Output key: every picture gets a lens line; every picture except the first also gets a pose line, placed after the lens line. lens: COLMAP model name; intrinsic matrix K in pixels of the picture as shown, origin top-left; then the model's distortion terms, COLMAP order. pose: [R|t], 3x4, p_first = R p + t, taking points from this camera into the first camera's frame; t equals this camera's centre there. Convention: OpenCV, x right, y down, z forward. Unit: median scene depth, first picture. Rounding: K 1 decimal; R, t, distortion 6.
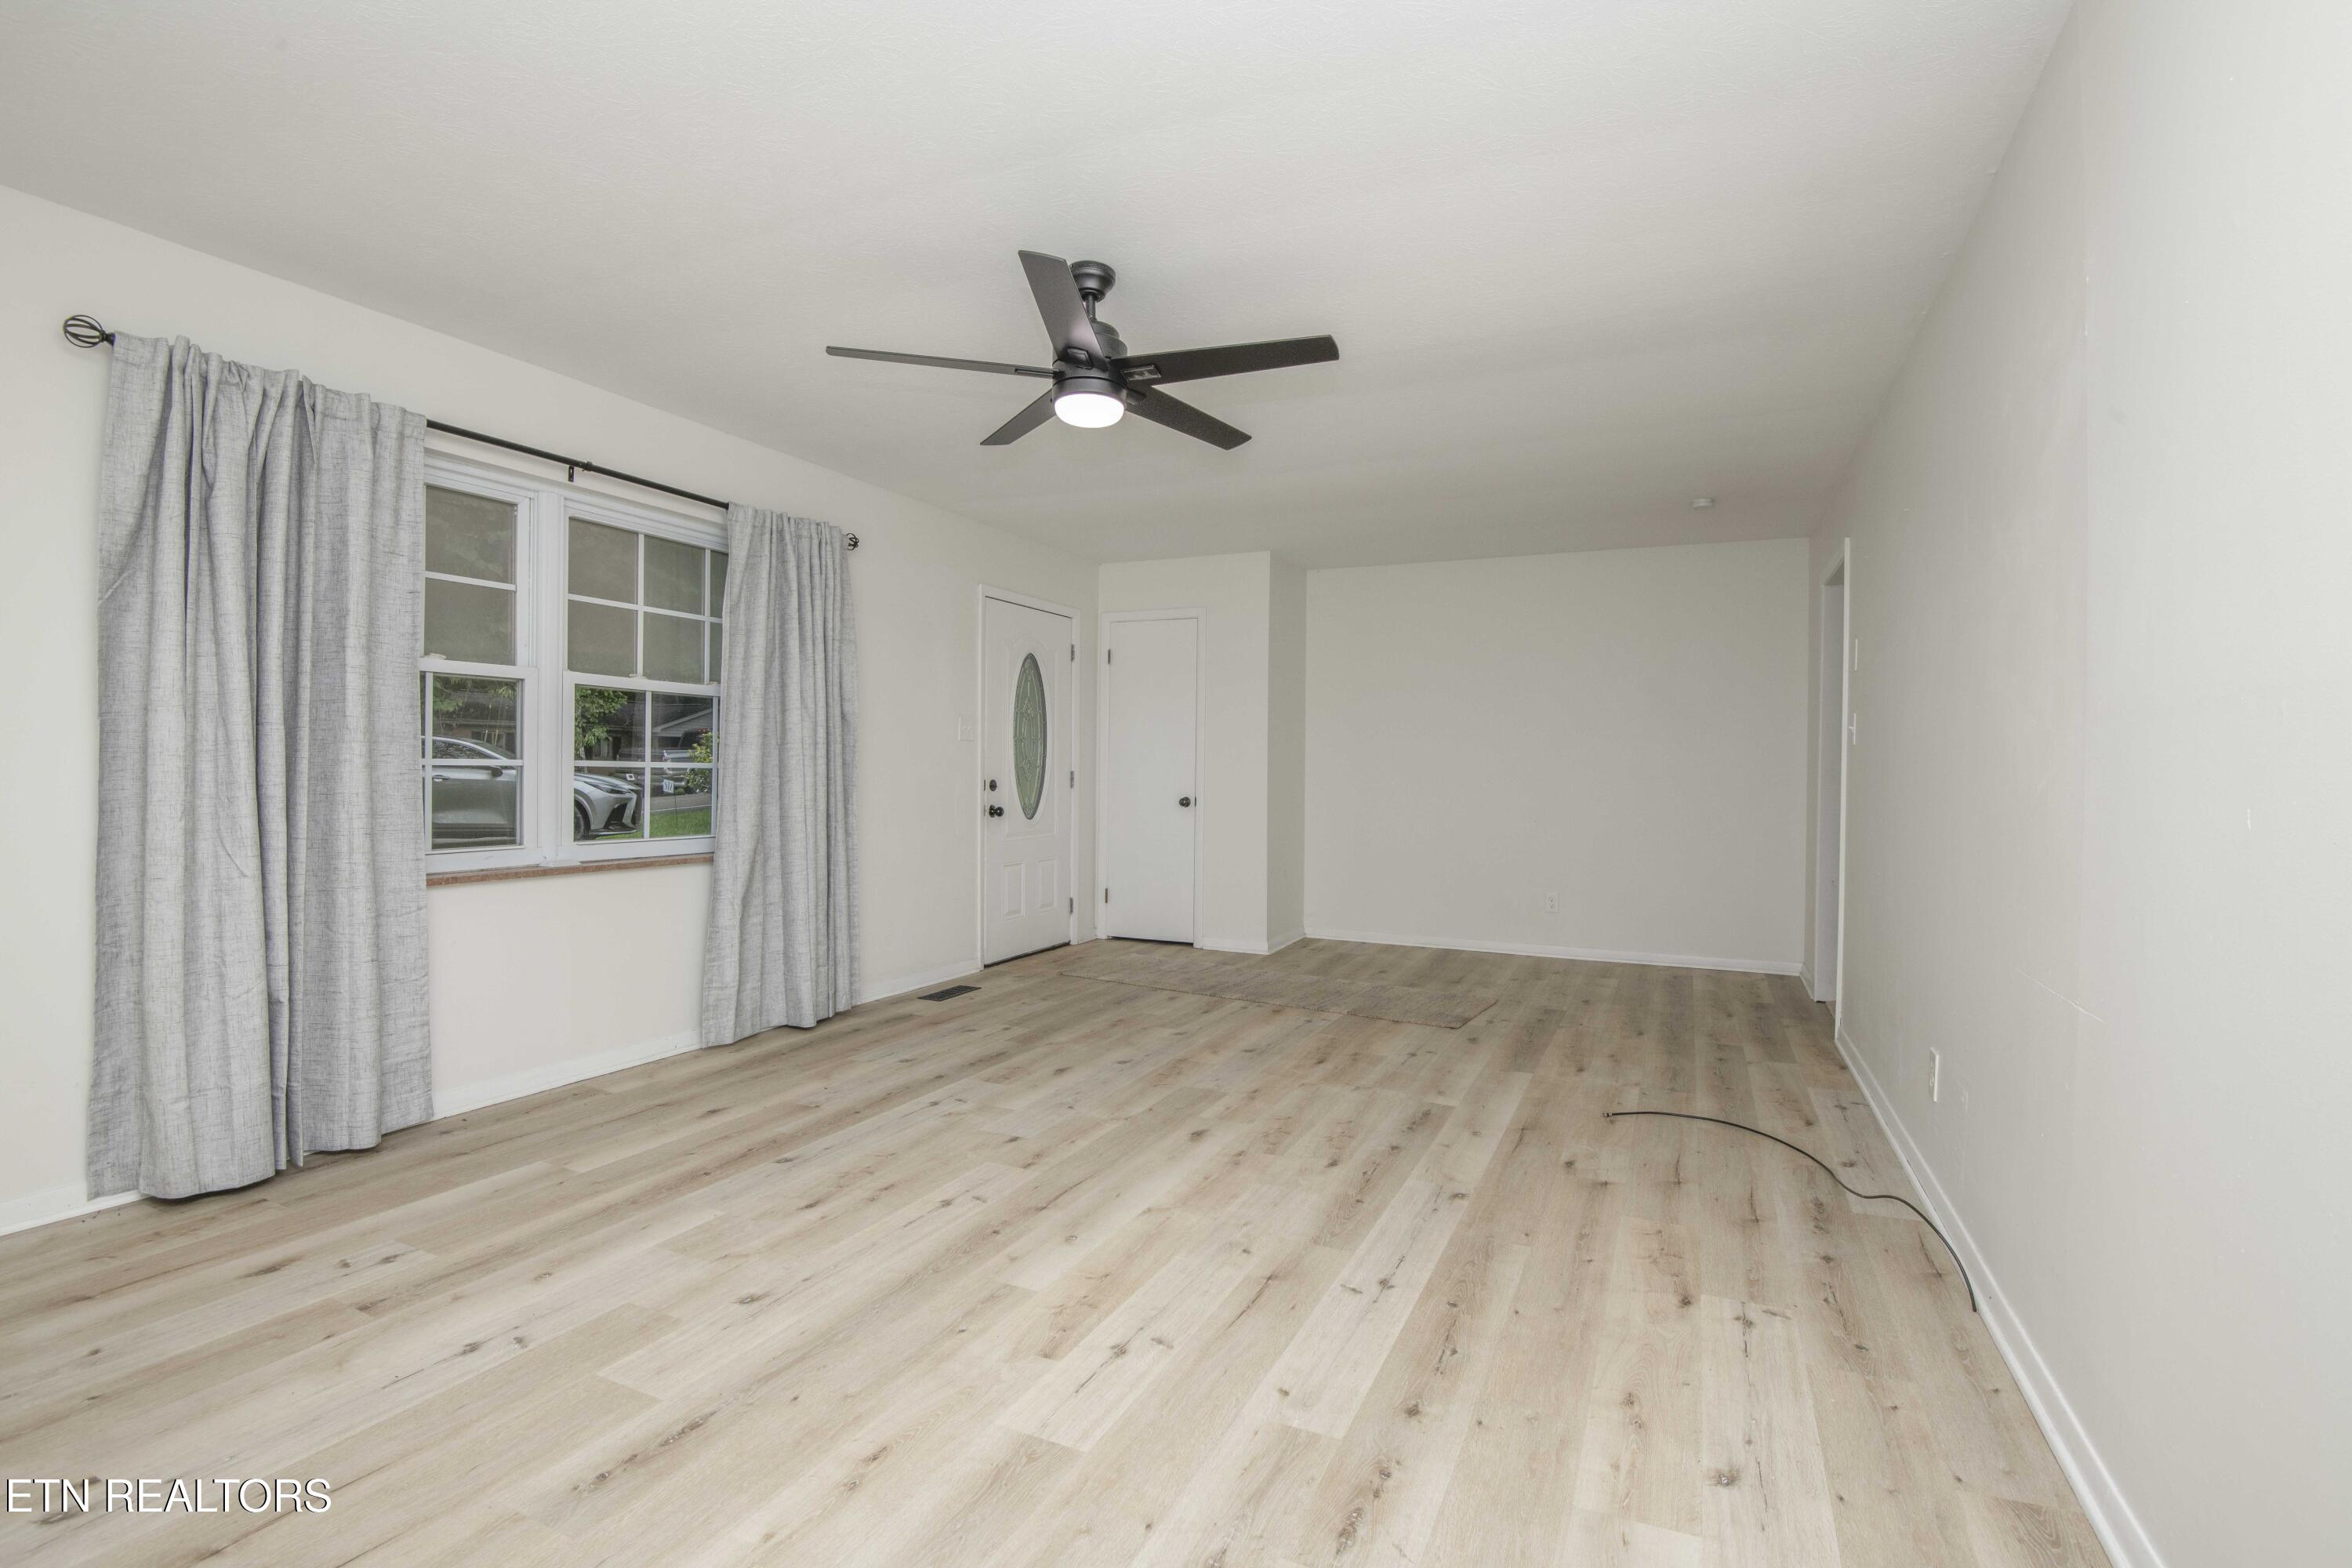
lens RADIAL K [[1092.3, 0, 1182.8], [0, 1092.3, 780.4], [0, 0, 1]] dist [-0.012654, -0.014689]
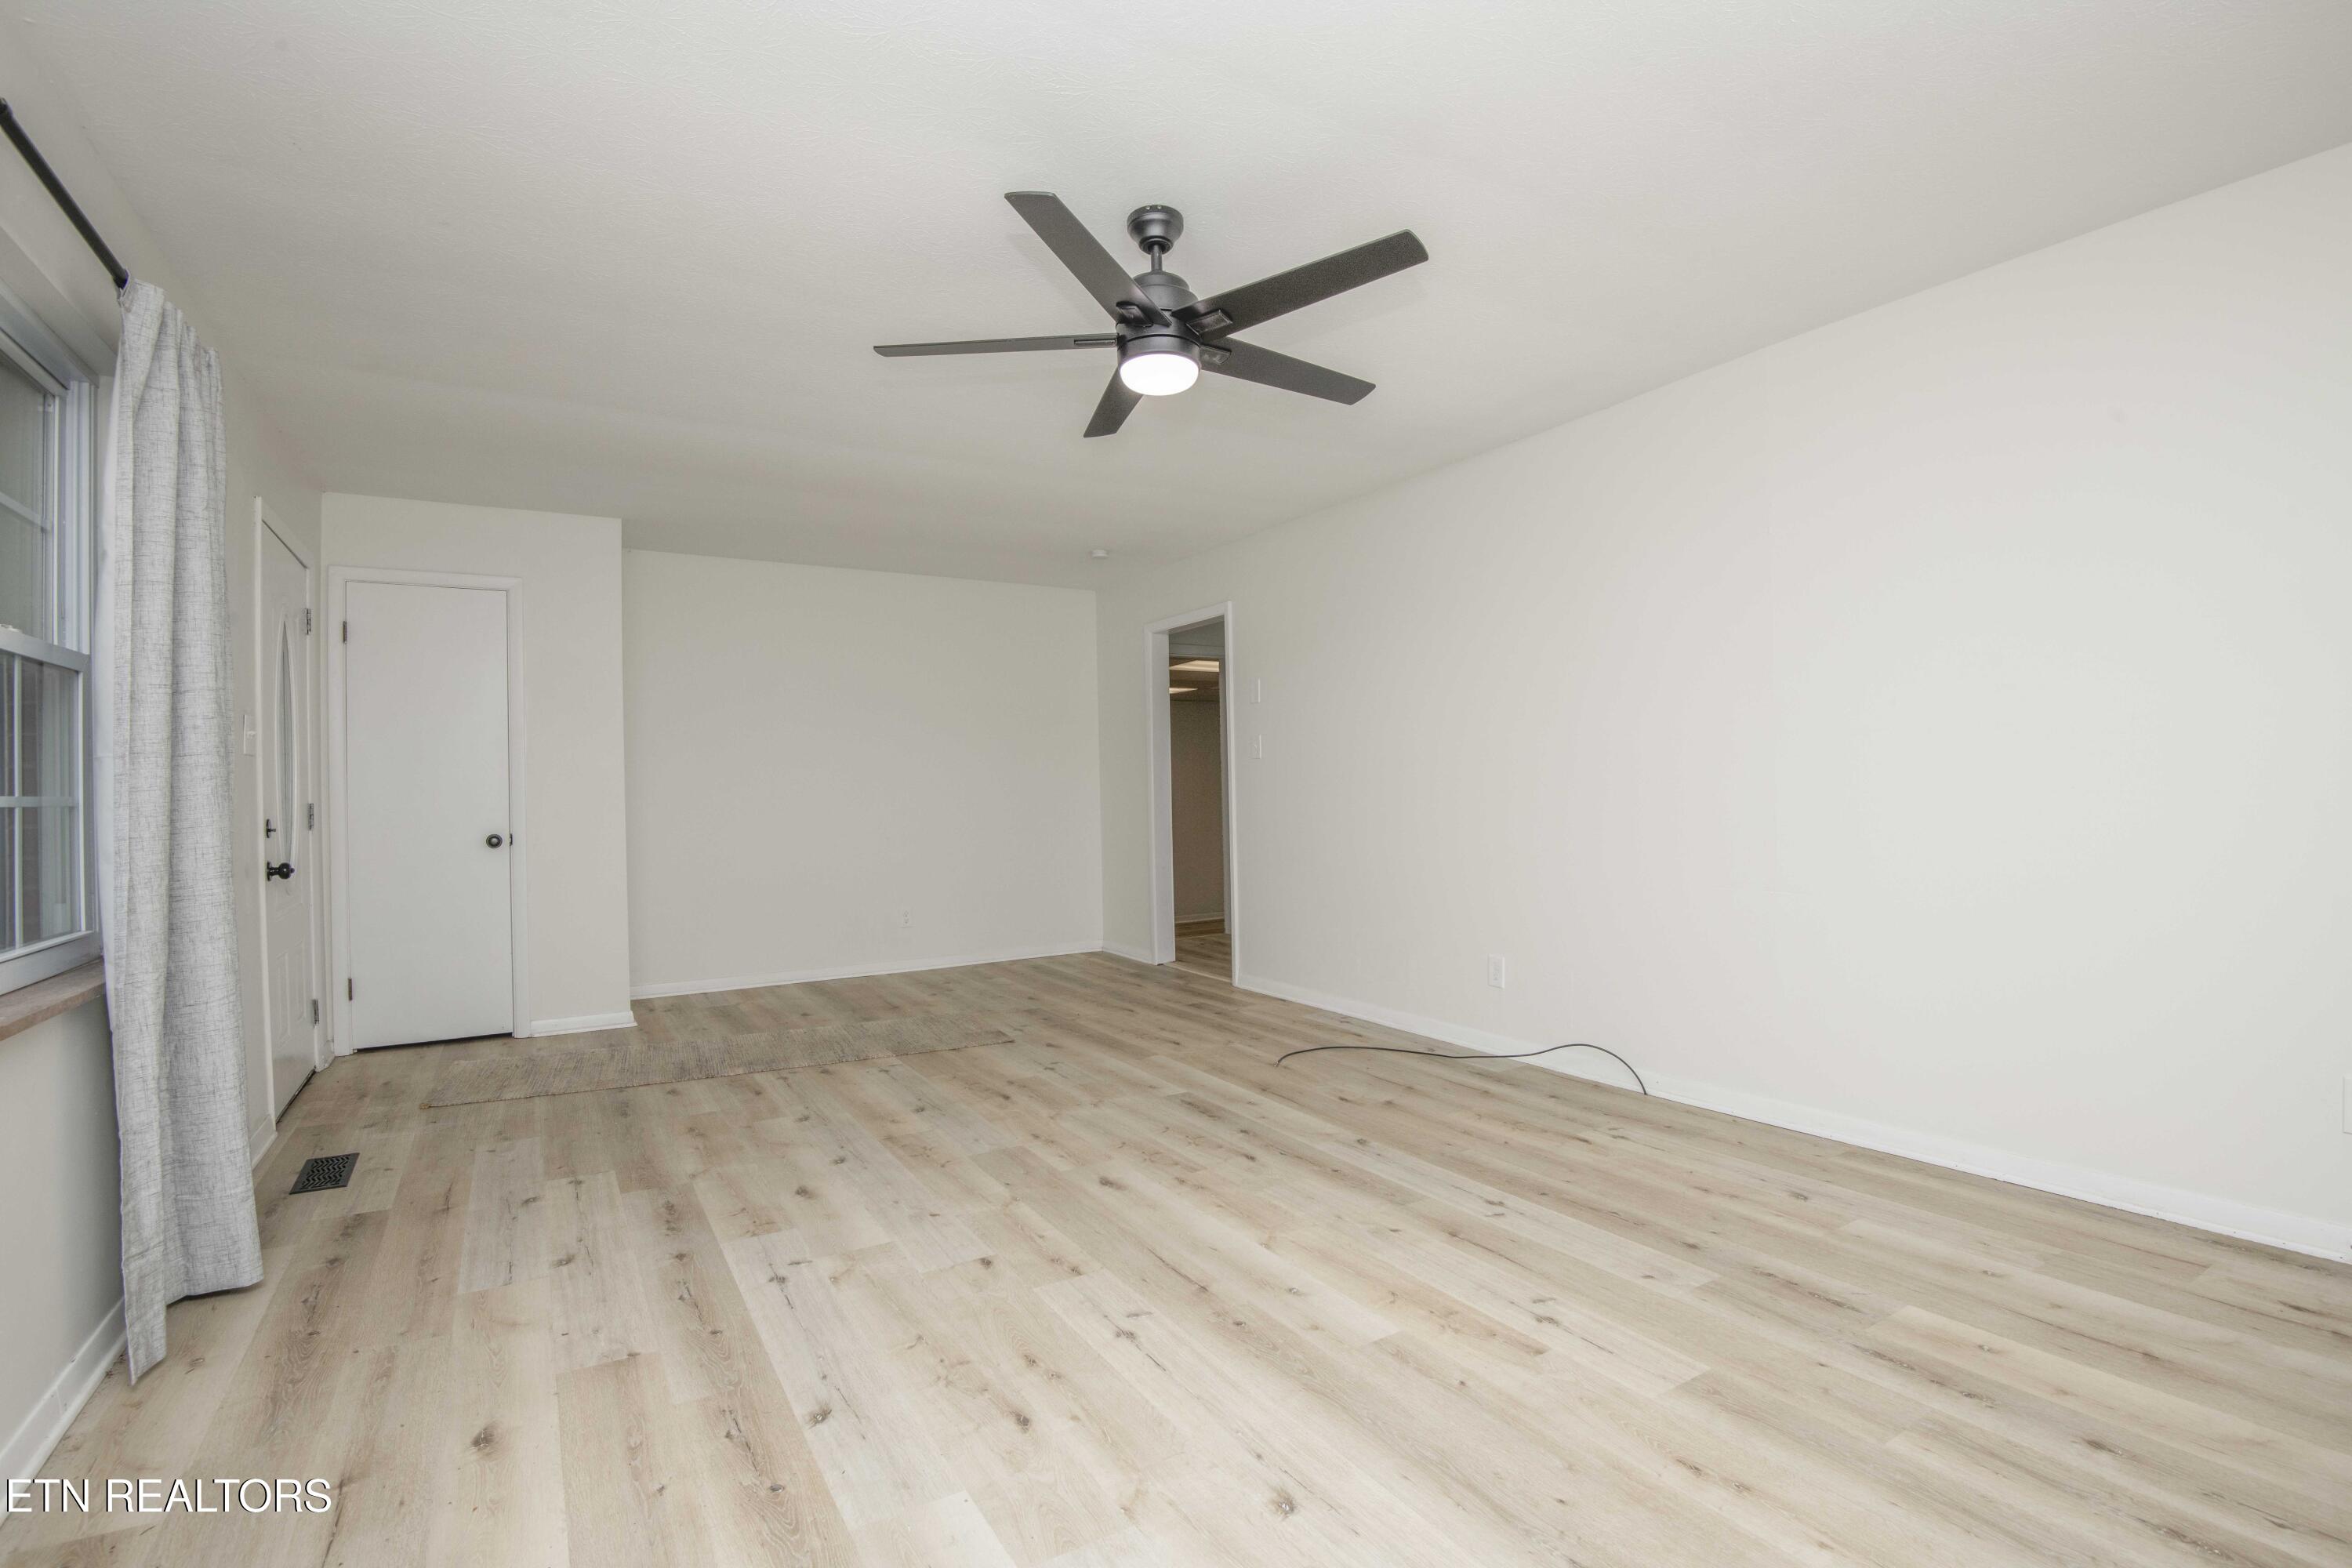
lens RADIAL K [[1092.3, 0, 1195.6], [0, 1092.3, 765.3], [0, 0, 1]] dist [-0.012654, -0.014689]
pose [[0.550893, -0.006175, 0.834553, -0.703953], [0.034059, 0.999306, -0.015089, -0.007217], [-0.833881, 0.036736, 0.550721, 0.426882]]
